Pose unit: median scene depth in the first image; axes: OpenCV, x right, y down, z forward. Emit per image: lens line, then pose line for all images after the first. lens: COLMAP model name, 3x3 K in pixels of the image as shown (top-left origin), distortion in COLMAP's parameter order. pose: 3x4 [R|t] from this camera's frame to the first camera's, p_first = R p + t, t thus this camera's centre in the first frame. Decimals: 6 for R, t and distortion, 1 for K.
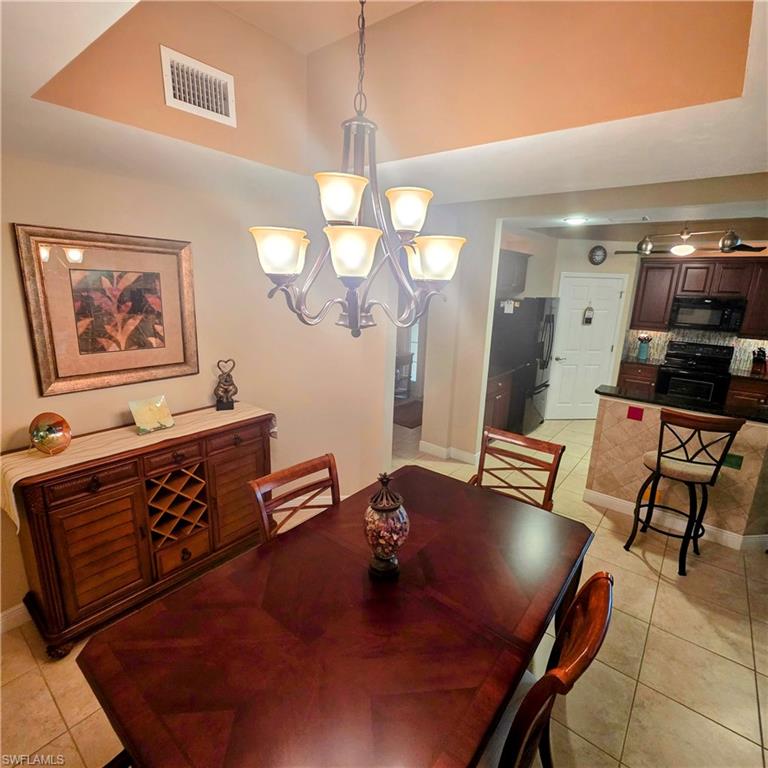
lens RADIAL K [[411.3, 0, 384.0], [0, 411.3, 384.0], [0, 0, 1]] dist [-0.000737, -0.000039]
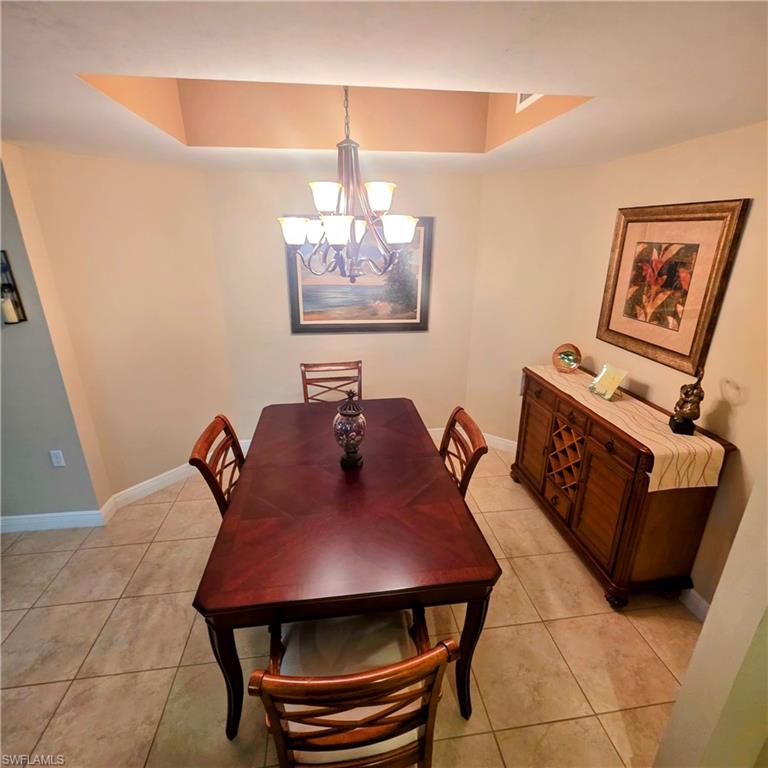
lens RADIAL K [[411.3, 0, 384.0], [0, 411.3, 384.0], [0, 0, 1]] dist [-0.000737, -0.000039]
pose [[-0.688689, 0.213986, -0.692761, 0.570313], [-0.196025, 0.864925, 0.462038, -0.299429], [0.698056, 0.453999, -0.553718, 1.204483]]
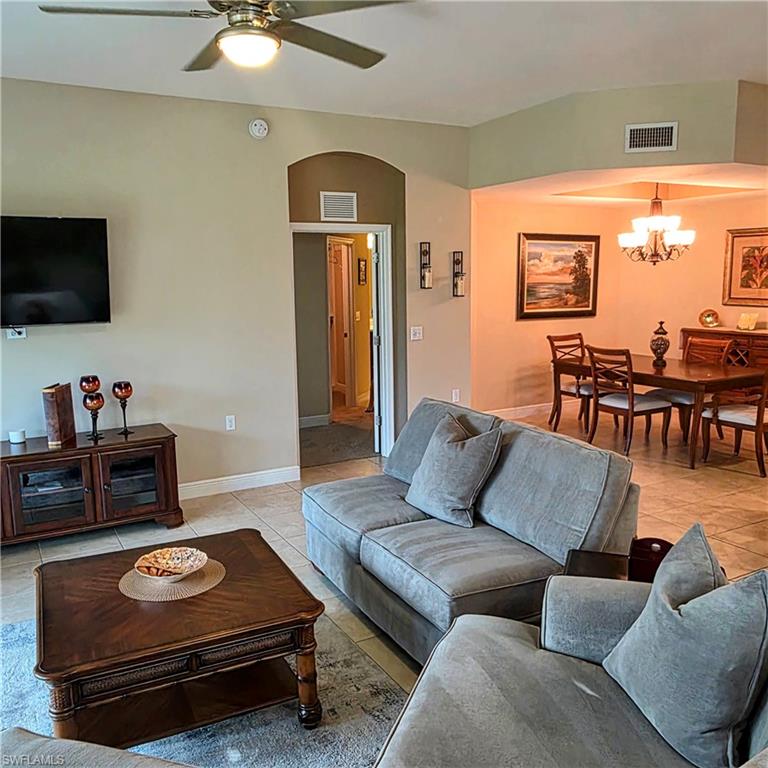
lens RADIAL K [[691.6, 0, 384.0], [0, 691.6, 384.0], [0, 0, 1]] dist [0.009873, 0.005198]
pose [[-0.372871, 0.120605, -0.920012, 3.045475], [-0.219941, 0.951771, 0.213909, 0.033783], [0.901440, 0.282109, -0.328362, 0.635422]]
